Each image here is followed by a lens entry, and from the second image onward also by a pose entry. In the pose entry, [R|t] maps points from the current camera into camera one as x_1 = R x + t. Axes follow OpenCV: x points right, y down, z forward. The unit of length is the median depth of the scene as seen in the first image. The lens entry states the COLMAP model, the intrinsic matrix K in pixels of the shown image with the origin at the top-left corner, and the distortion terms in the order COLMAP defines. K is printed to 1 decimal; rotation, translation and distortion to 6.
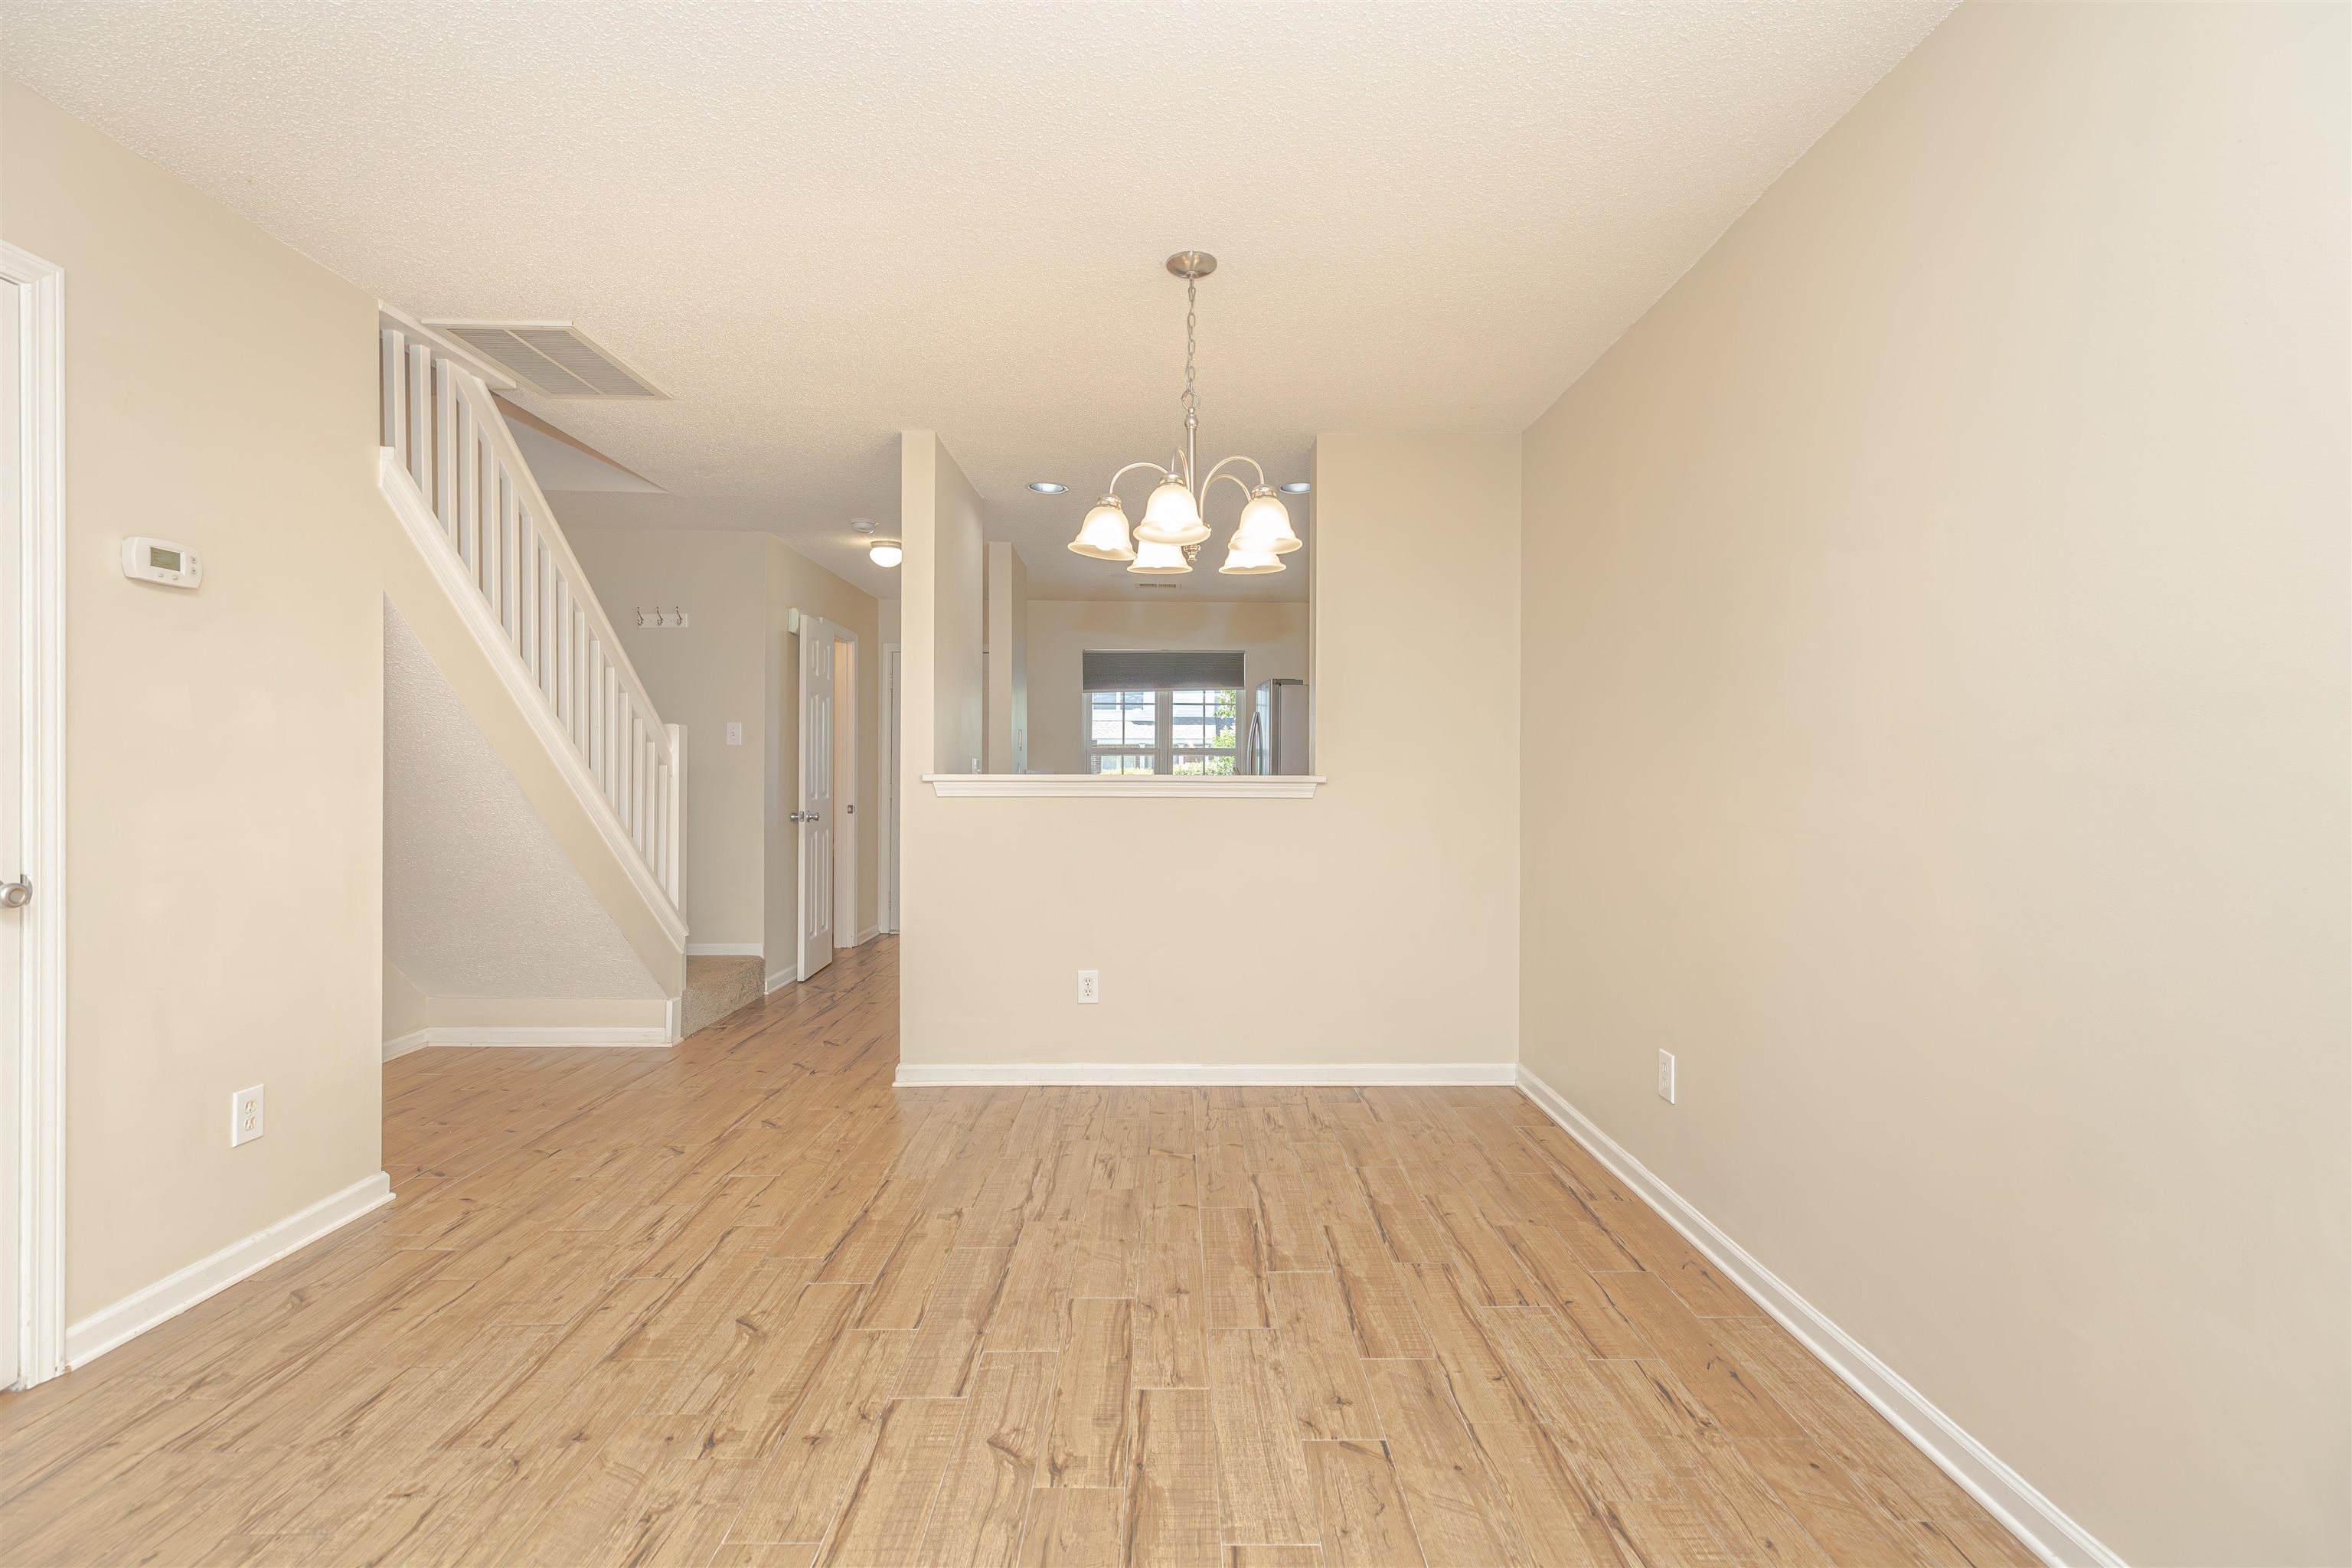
lens RADIAL K [[1053.4, 0, 1173.3], [0, 1053.4, 773.5], [0, 0, 1]] dist [0.004446, 0.000299]
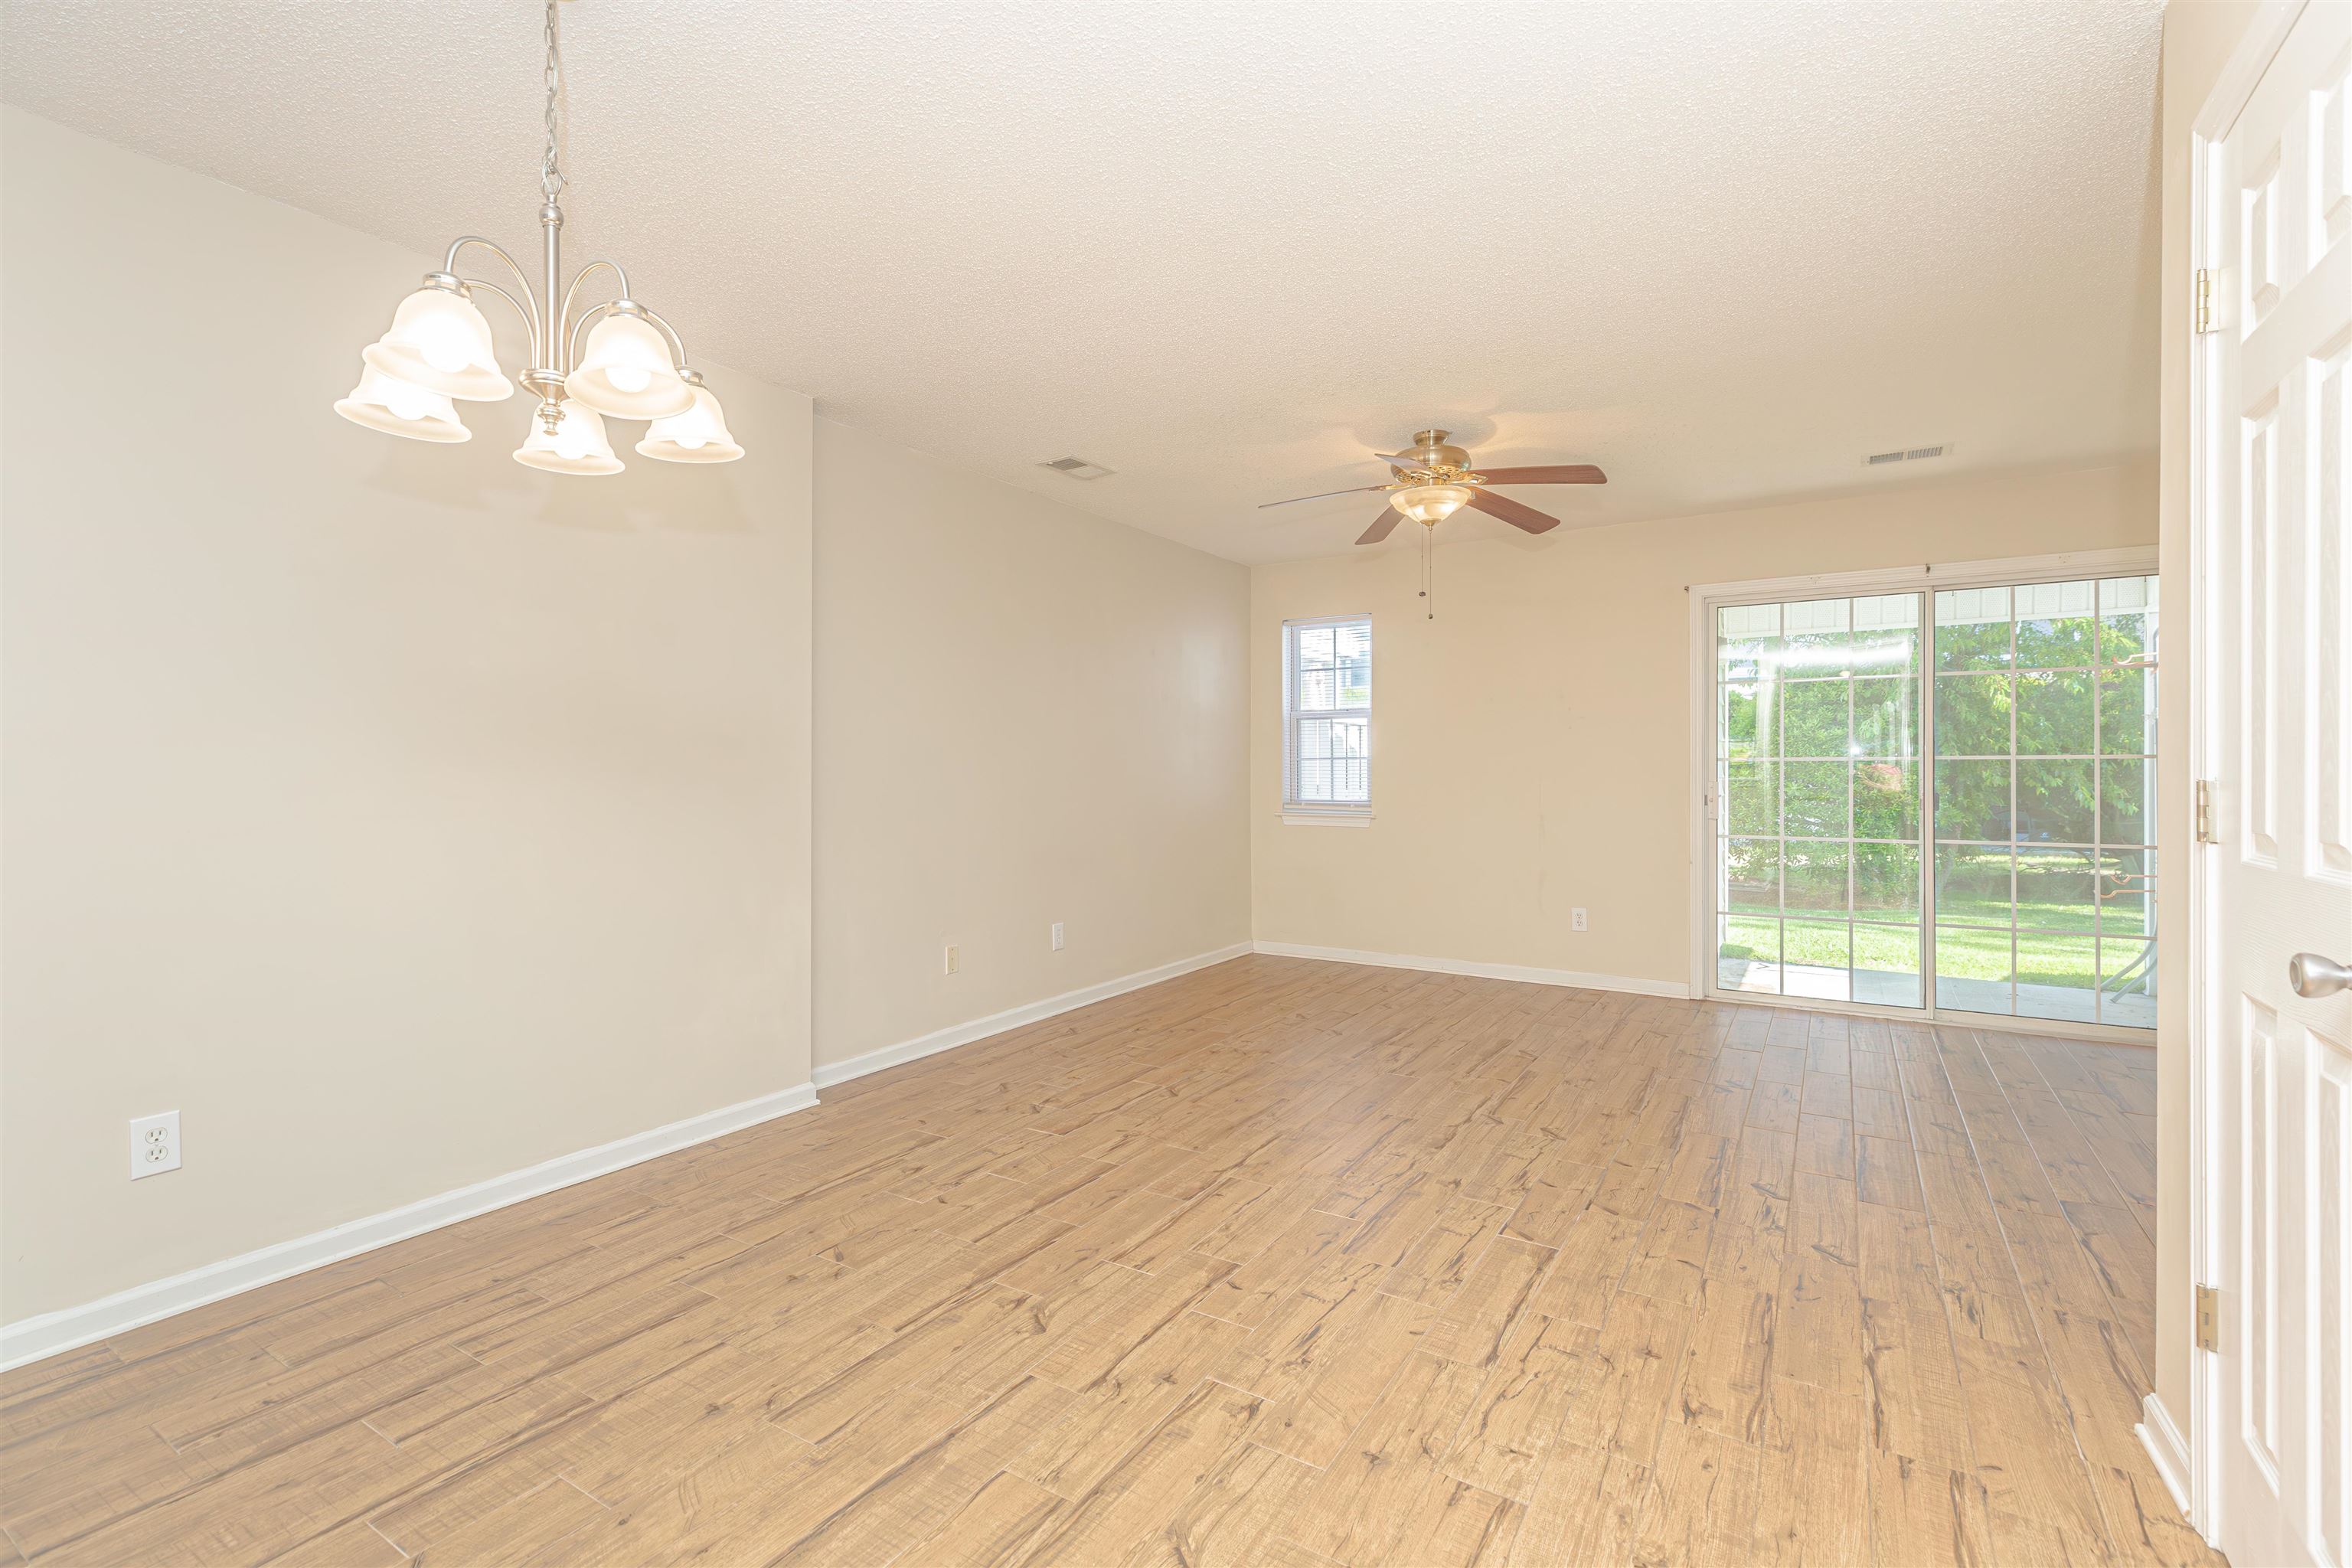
lens RADIAL K [[1053.4, 0, 1173.3], [0, 1053.4, 773.5], [0, 0, 1]] dist [0.004446, 0.000299]
pose [[-0.847880, -0.002556, 0.530182, -0.724912], [-0.001619, 0.999996, 0.002231, 0.003178], [-0.530185, 0.001033, -0.847881, 1.511856]]
